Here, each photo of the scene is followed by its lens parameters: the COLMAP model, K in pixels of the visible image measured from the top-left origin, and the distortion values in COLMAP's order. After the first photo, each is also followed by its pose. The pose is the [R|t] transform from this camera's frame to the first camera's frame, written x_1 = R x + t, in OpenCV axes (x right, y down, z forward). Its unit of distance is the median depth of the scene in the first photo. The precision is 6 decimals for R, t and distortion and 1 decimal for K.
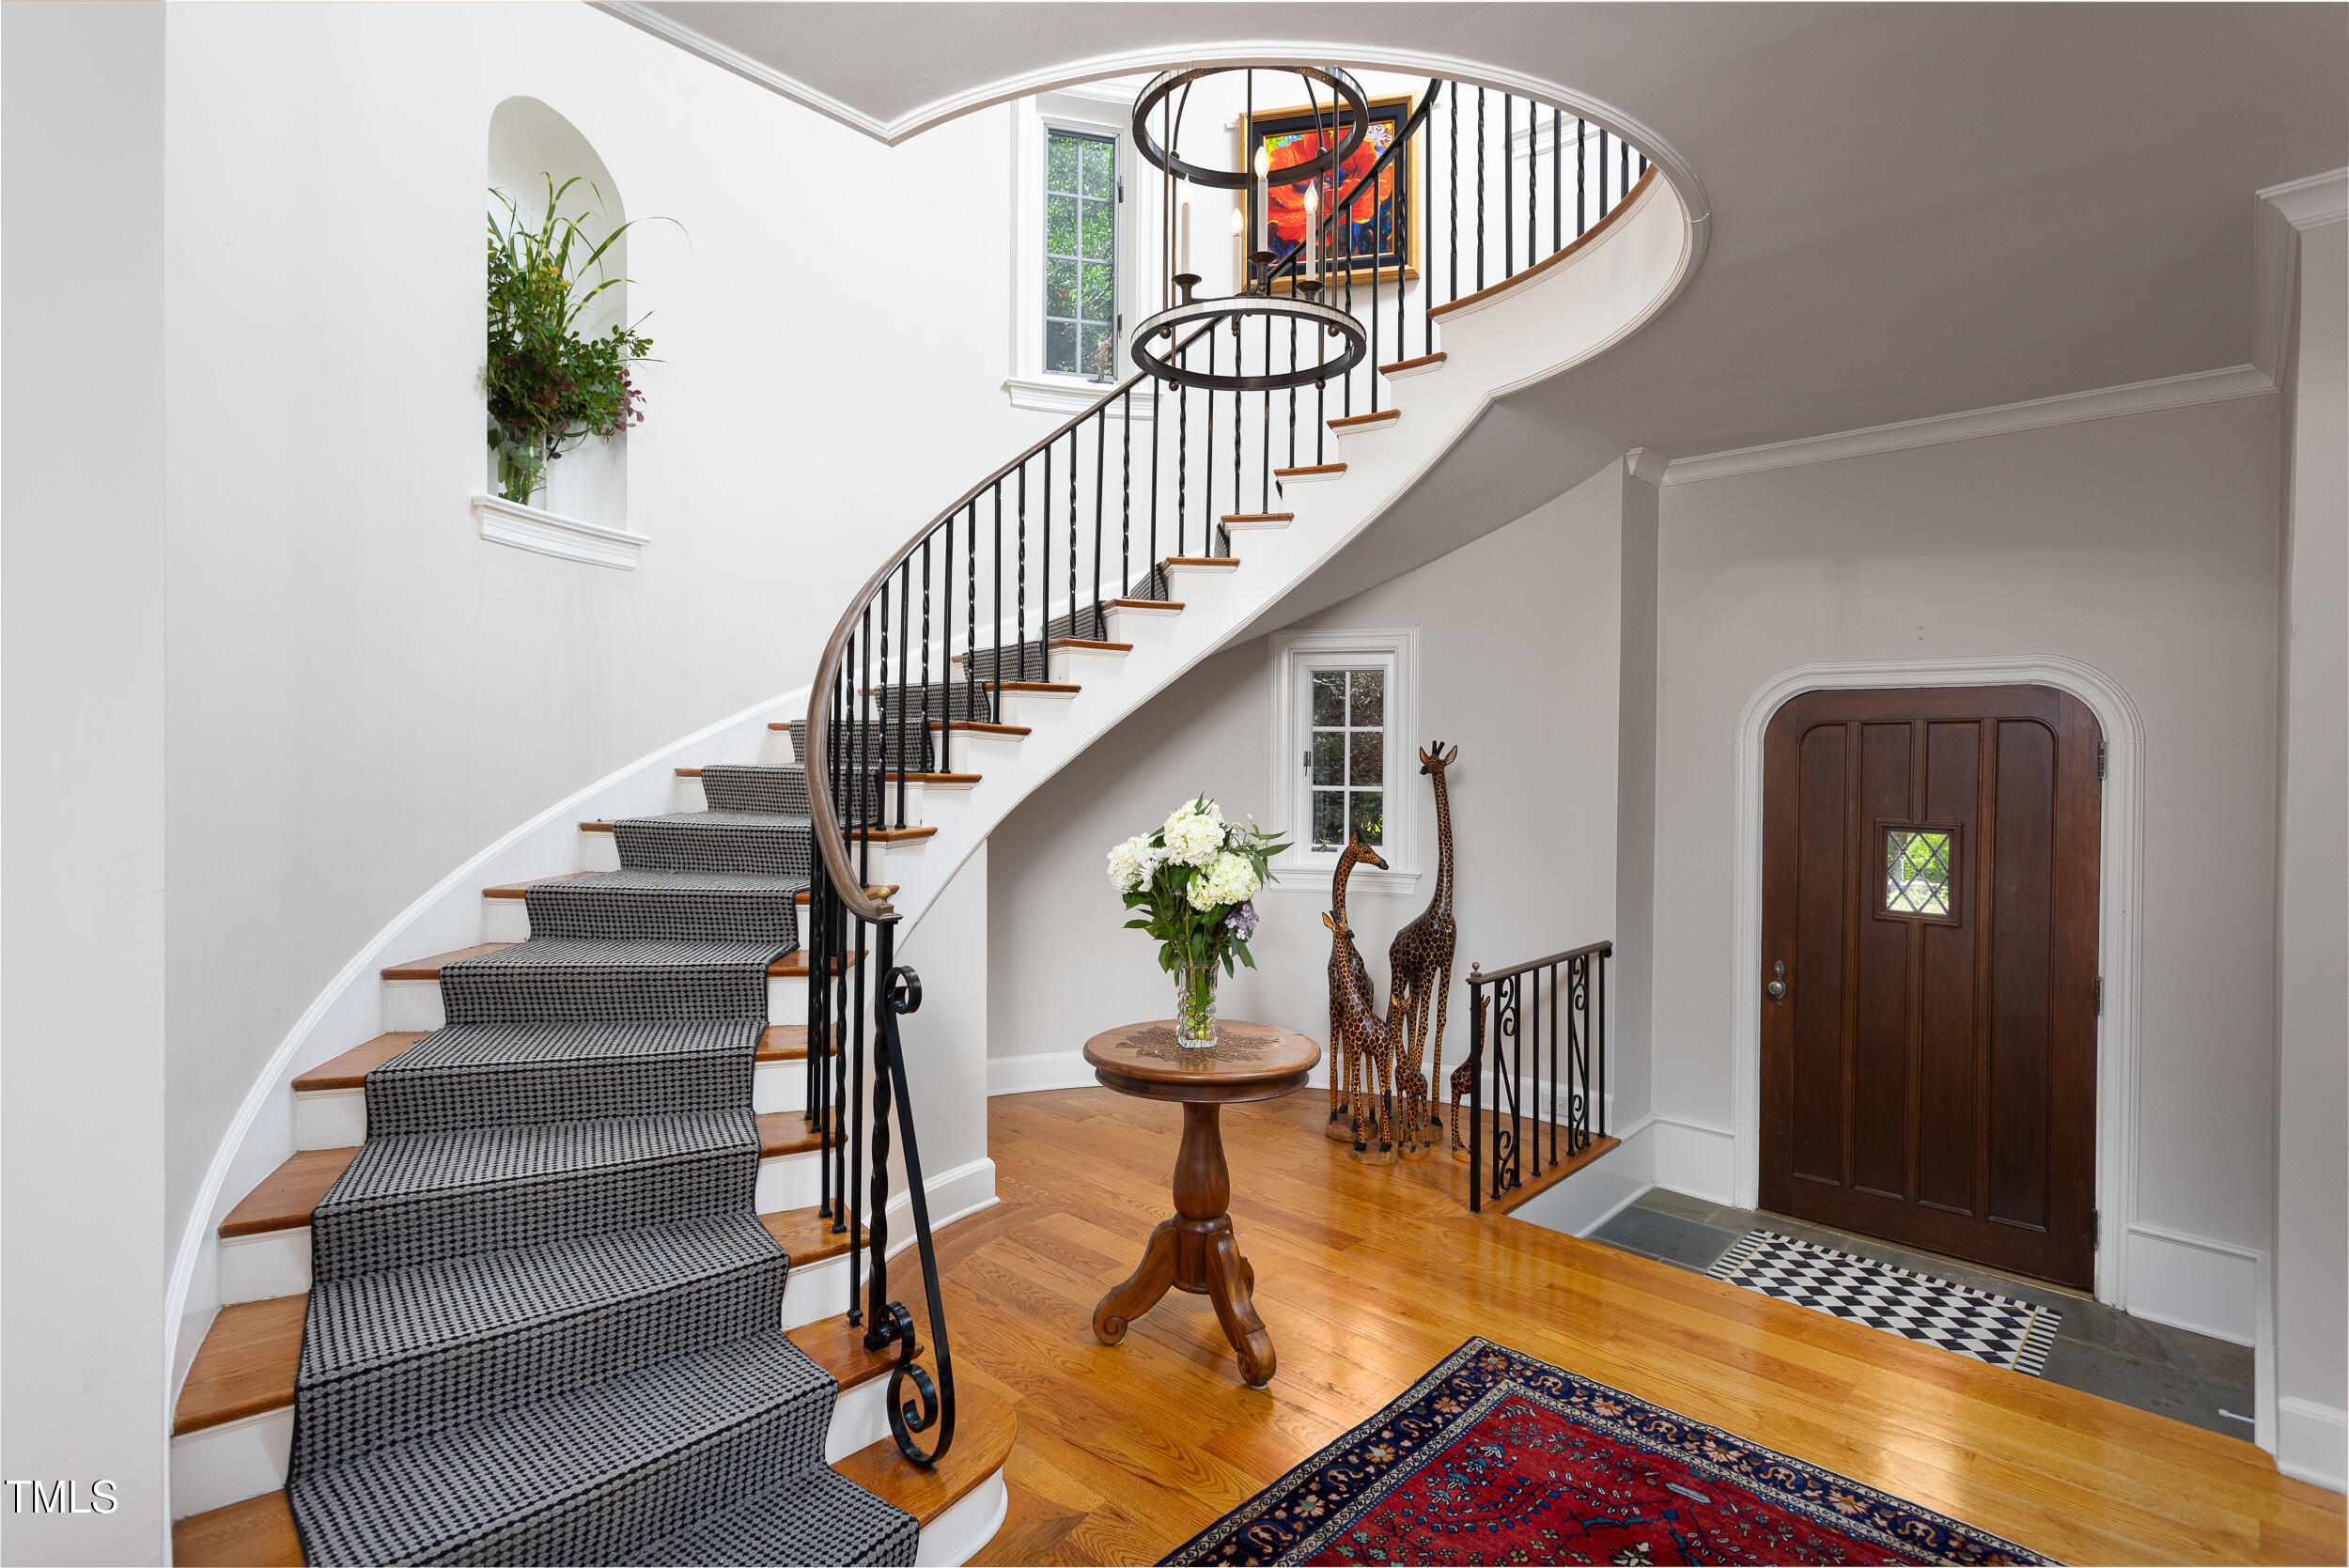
lens RADIAL K [[1160.6, 0, 1159.6], [0, 1160.6, 777.1], [0, 0, 1]] dist [0.003496, -0.000216]
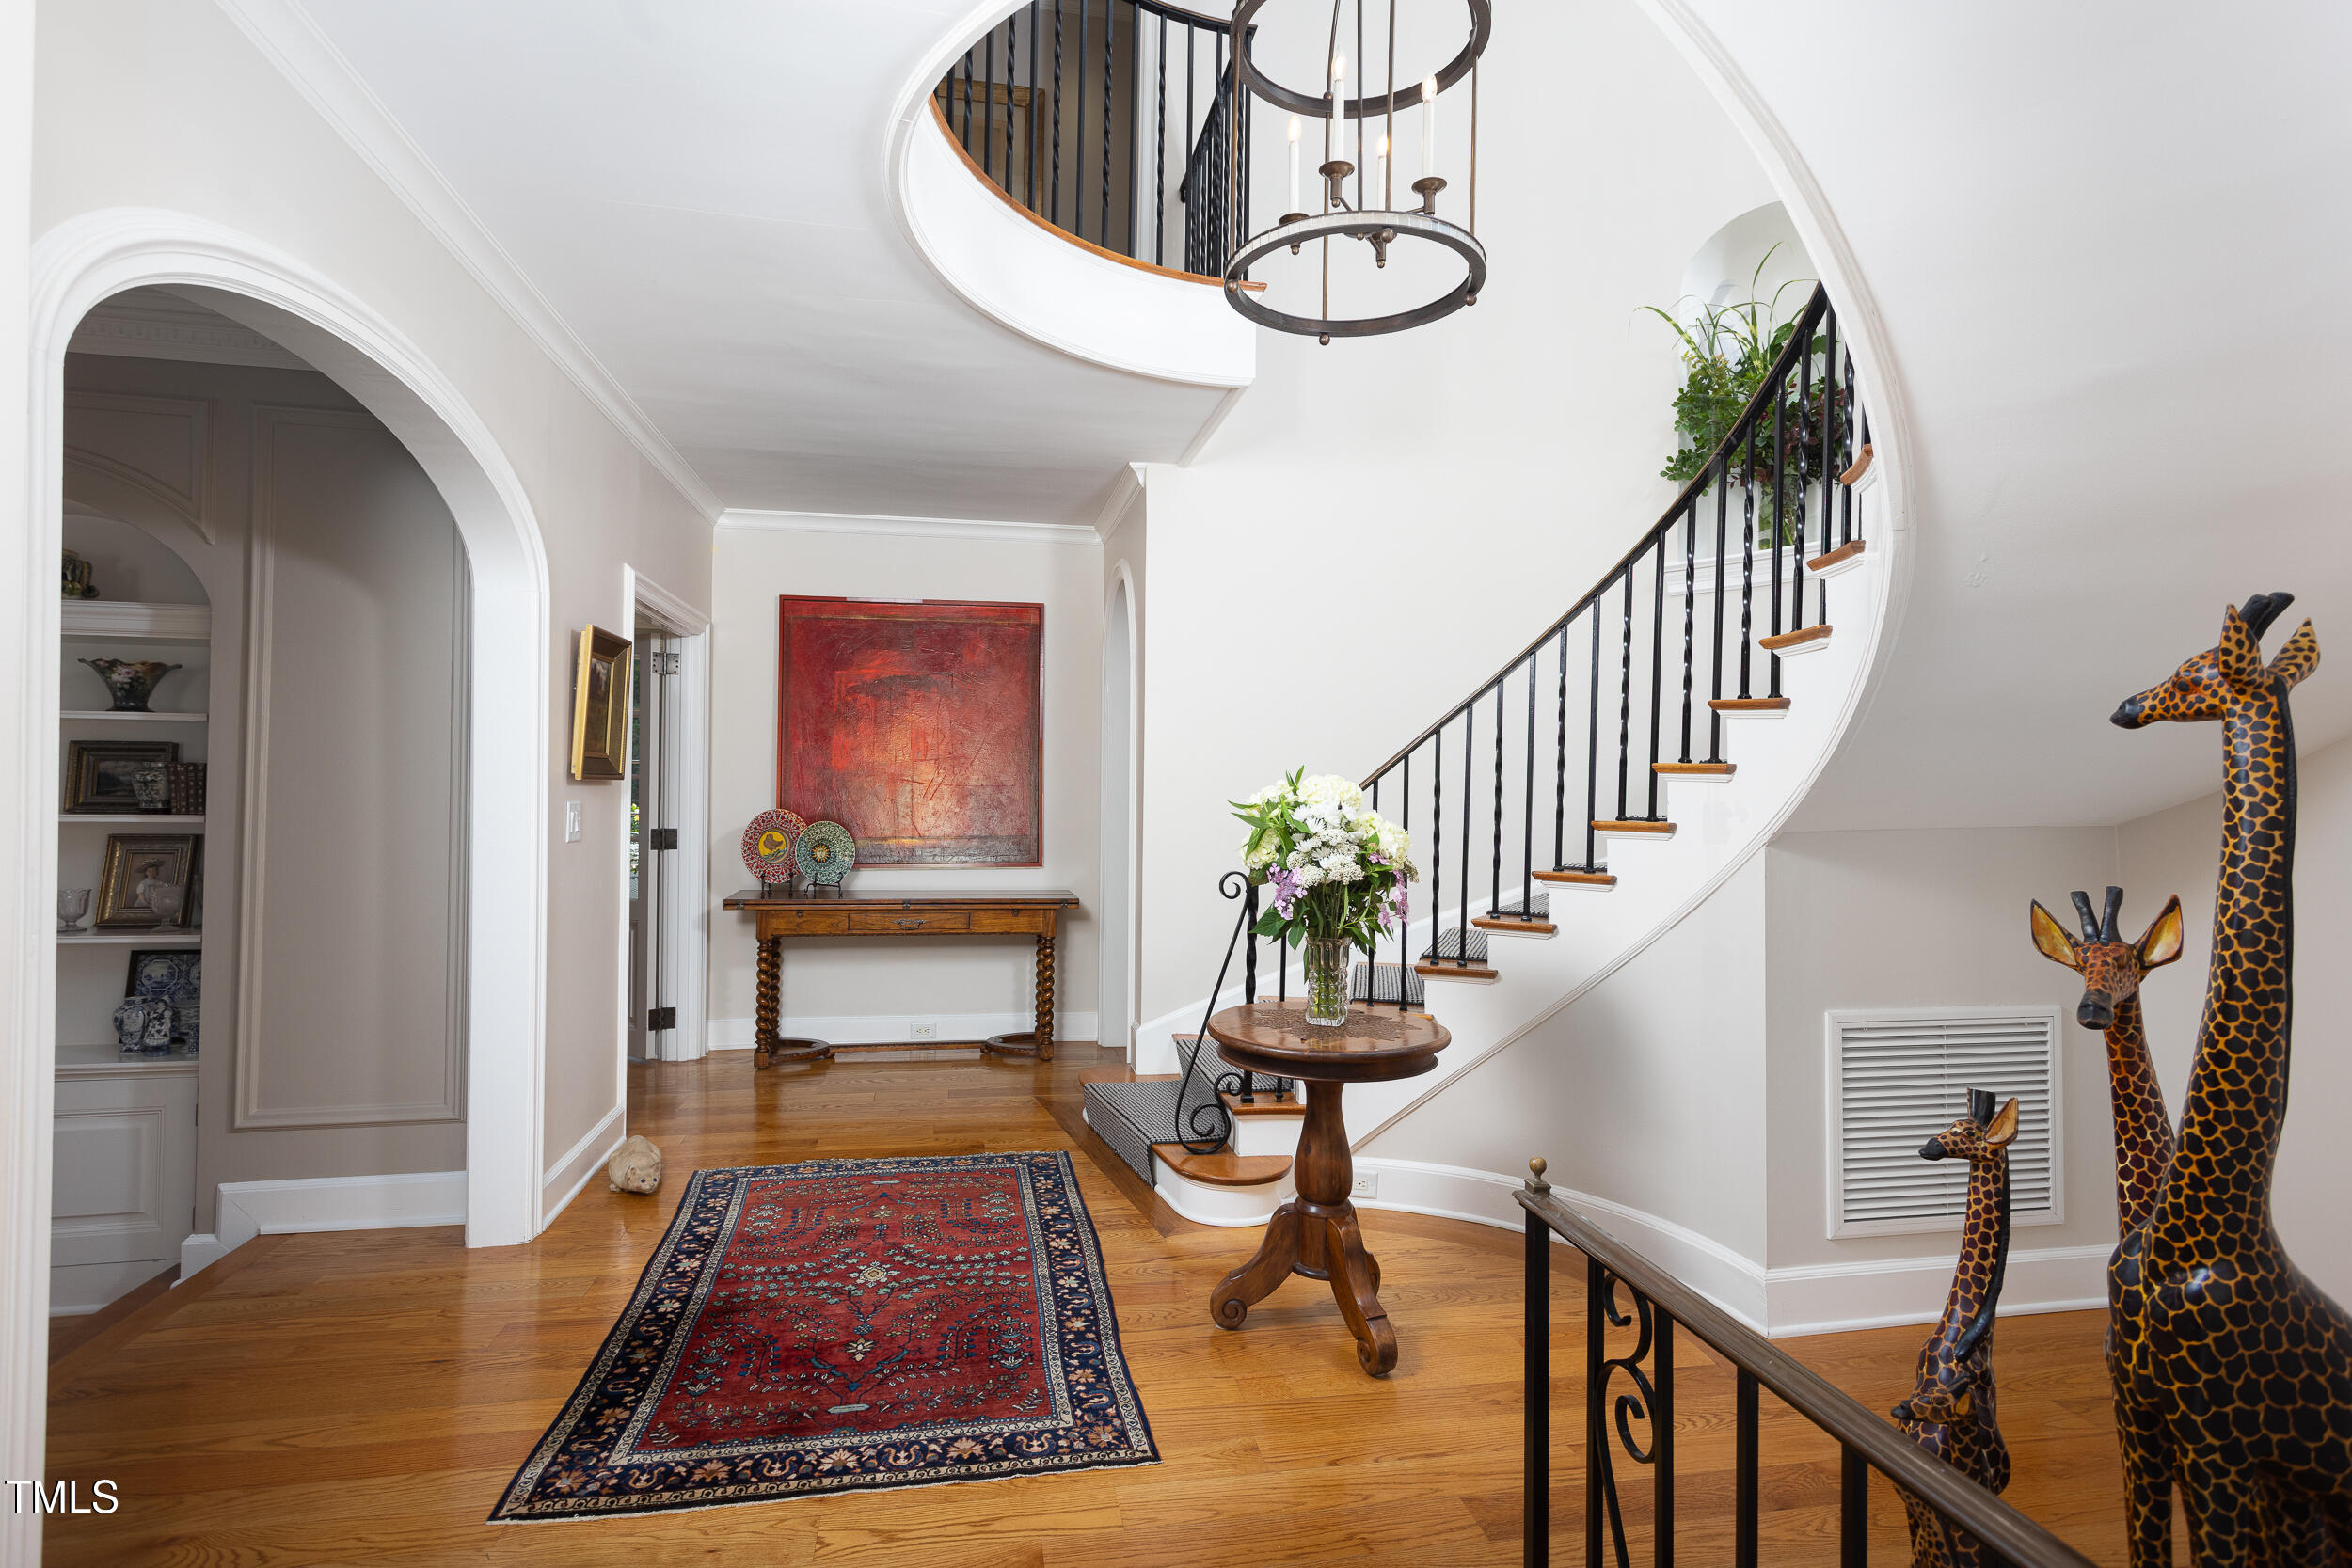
lens RADIAL K [[1162.0, 0, 1164.0], [0, 1162.0, 781.3], [0, 0, 1]] dist [0.003496, -0.000216]
pose [[-0.597121, -0.018222, -0.801944, 0.996266], [-0.022414, 0.999731, -0.006028, 0.038914], [0.801838, 0.014375, -0.597369, 1.616839]]
